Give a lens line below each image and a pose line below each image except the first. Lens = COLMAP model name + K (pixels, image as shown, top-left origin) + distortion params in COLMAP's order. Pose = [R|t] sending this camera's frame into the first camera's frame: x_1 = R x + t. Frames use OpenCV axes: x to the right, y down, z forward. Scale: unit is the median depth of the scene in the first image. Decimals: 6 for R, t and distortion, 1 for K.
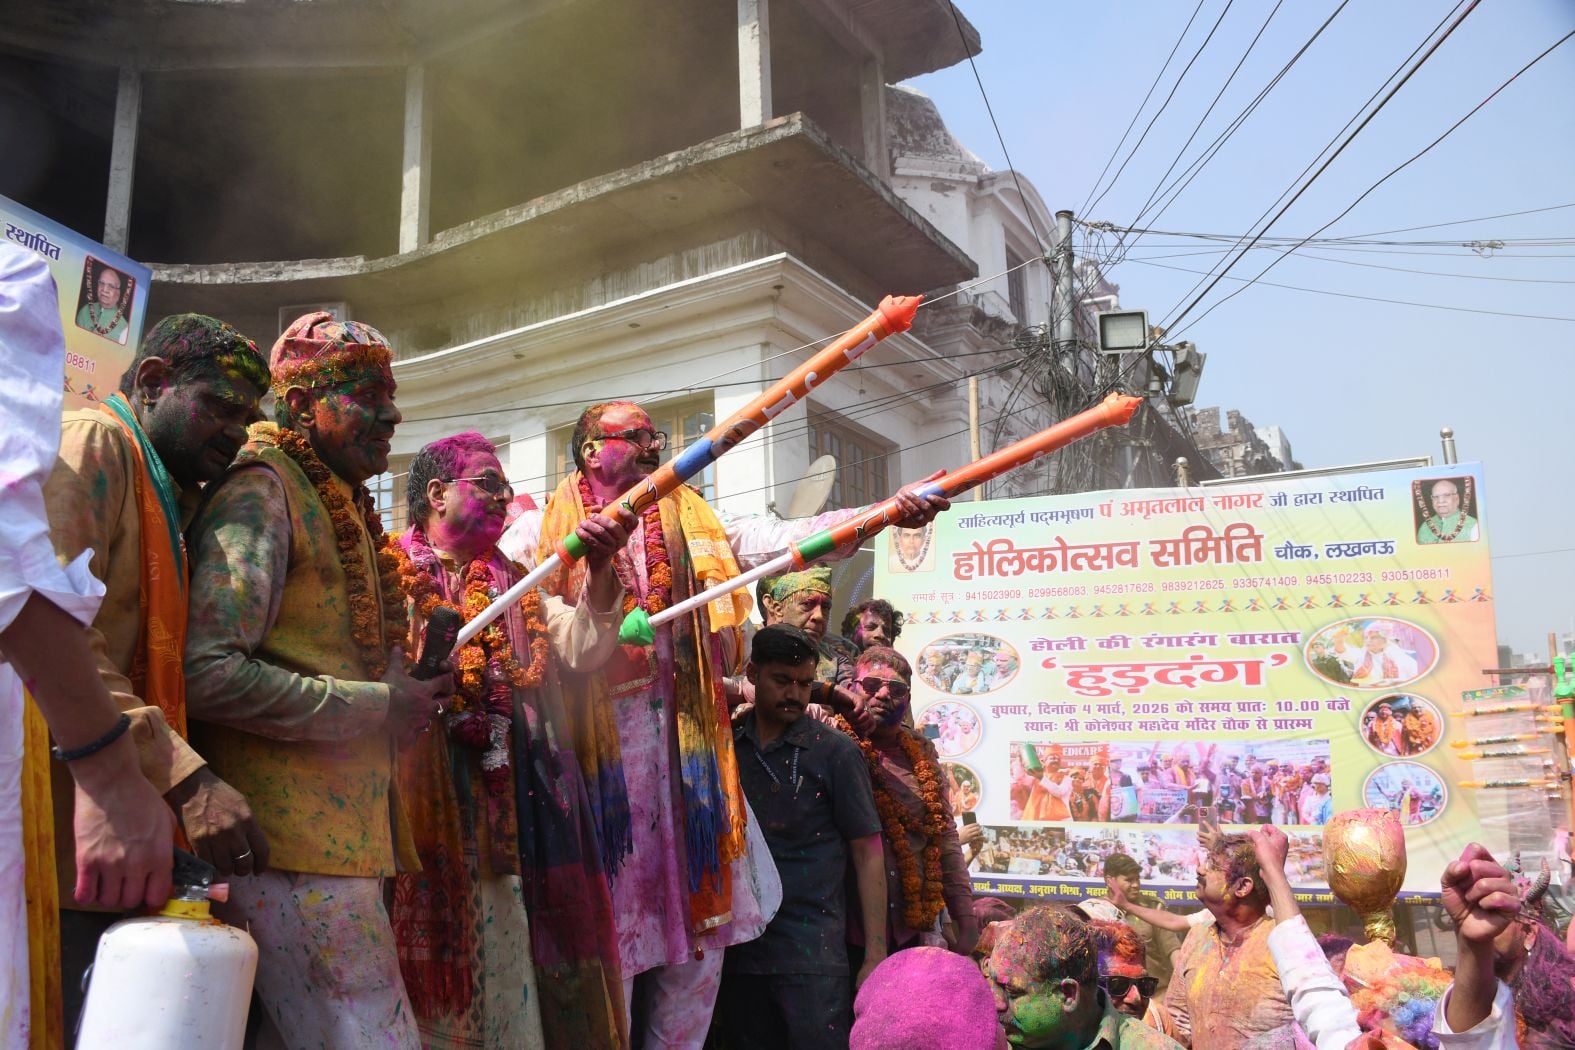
lens RADIAL K [[1280.7, 0, 803.6], [0, 1280.7, 510.1], [0, 0, 1]] dist [-0.147974, 0.113316]
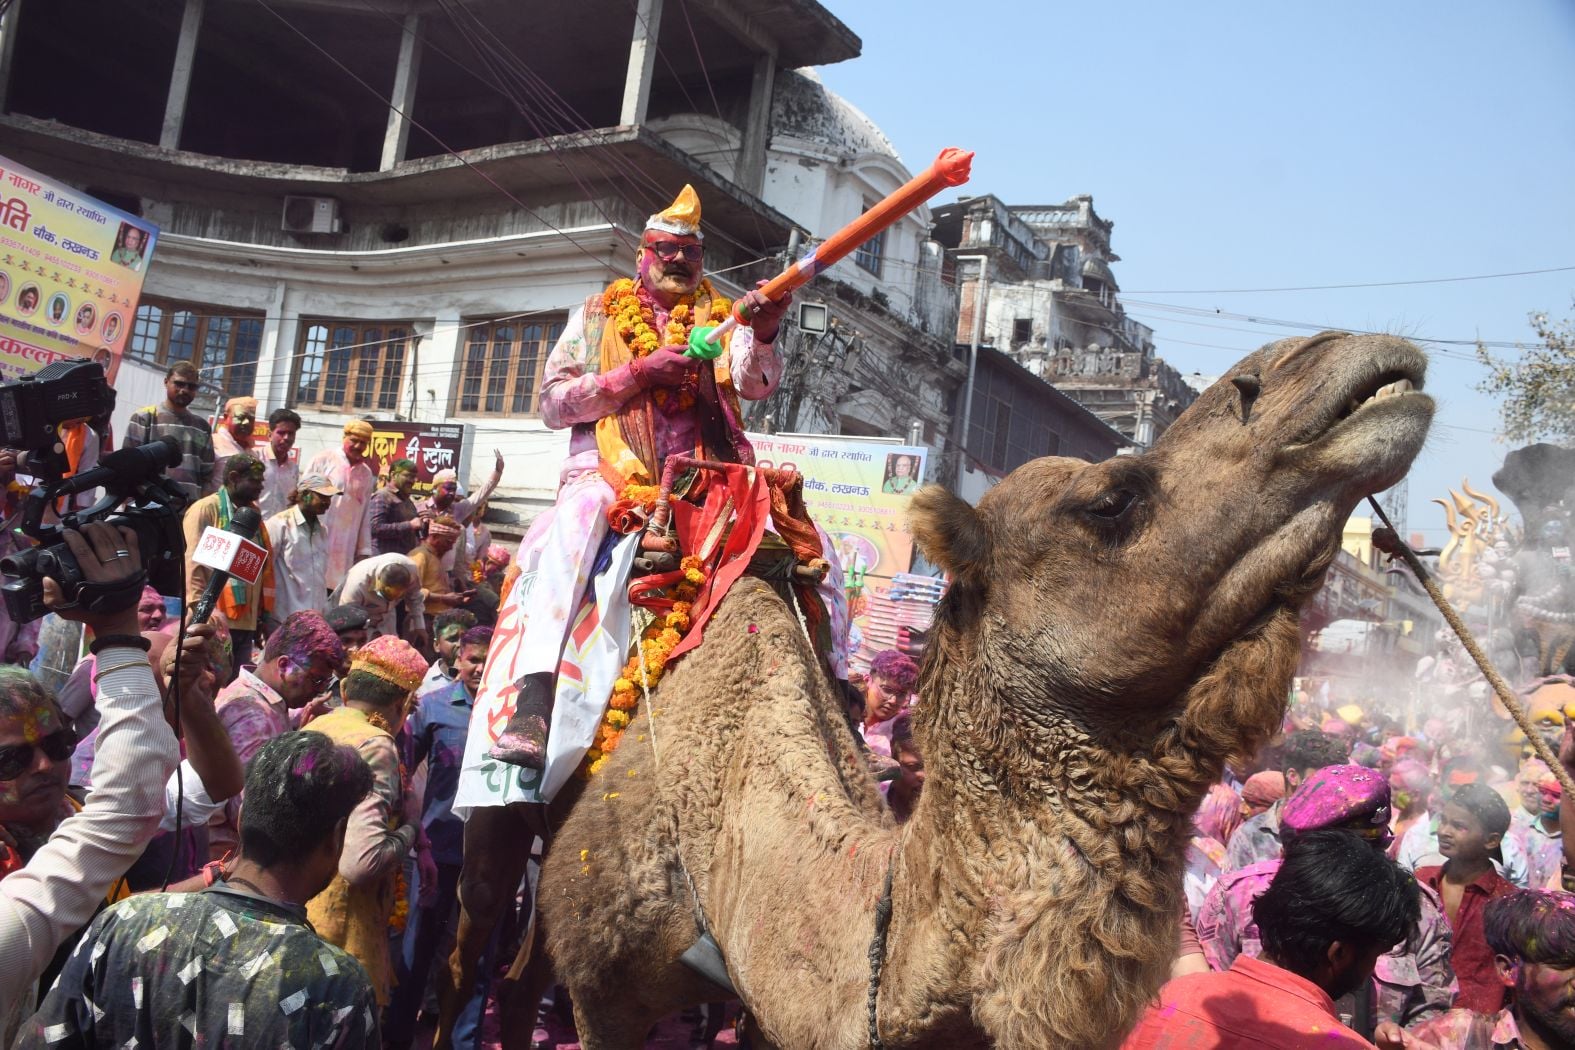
lens RADIAL K [[1280.7, 0, 789.6], [0, 1280.7, 519.9], [0, 0, 1]] dist [-0.147974, 0.113316]
pose [[0.987442, 0.152289, -0.042035, 0.259612], [-0.146492, 0.982231, 0.117311, -0.066053], [0.059153, -0.109680, 0.992205, -0.384436]]
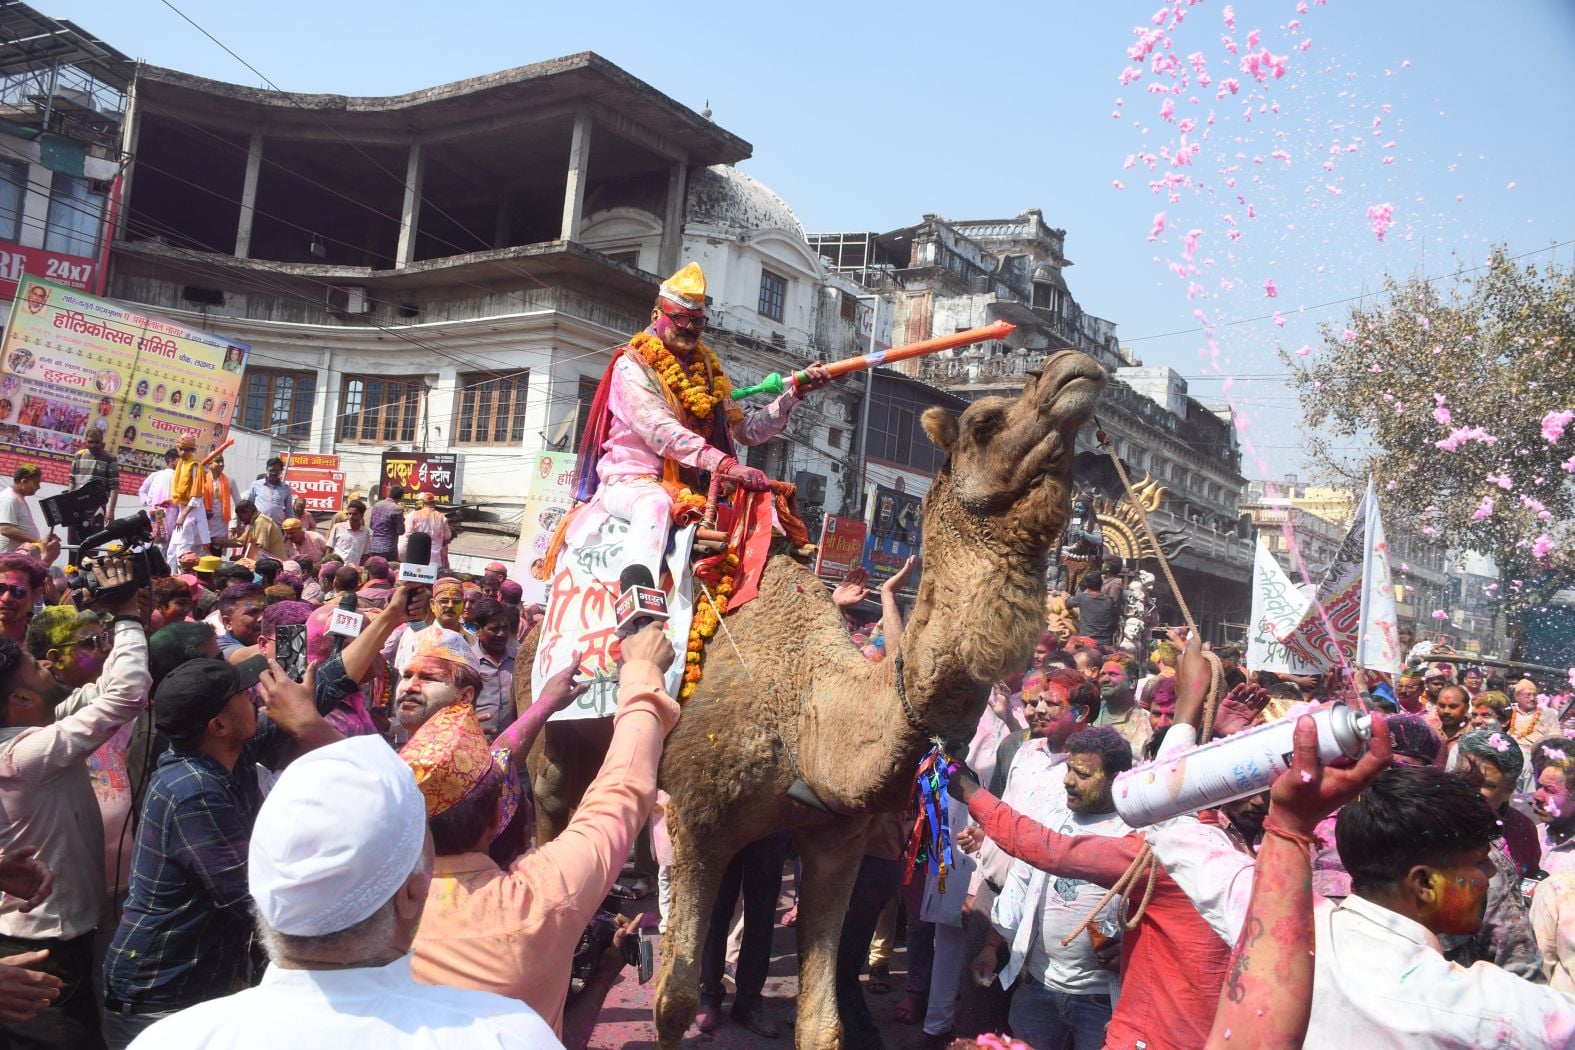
lens RADIAL K [[1280.7, 0, 784.0], [0, 1280.7, 519.8], [0, 0, 1]] dist [-0.147974, 0.113316]
pose [[0.989027, 0.119125, -0.087377, 0.511304], [-0.106954, 0.985359, 0.132770, -0.164298], [0.101914, -0.121968, 0.987288, -0.907976]]
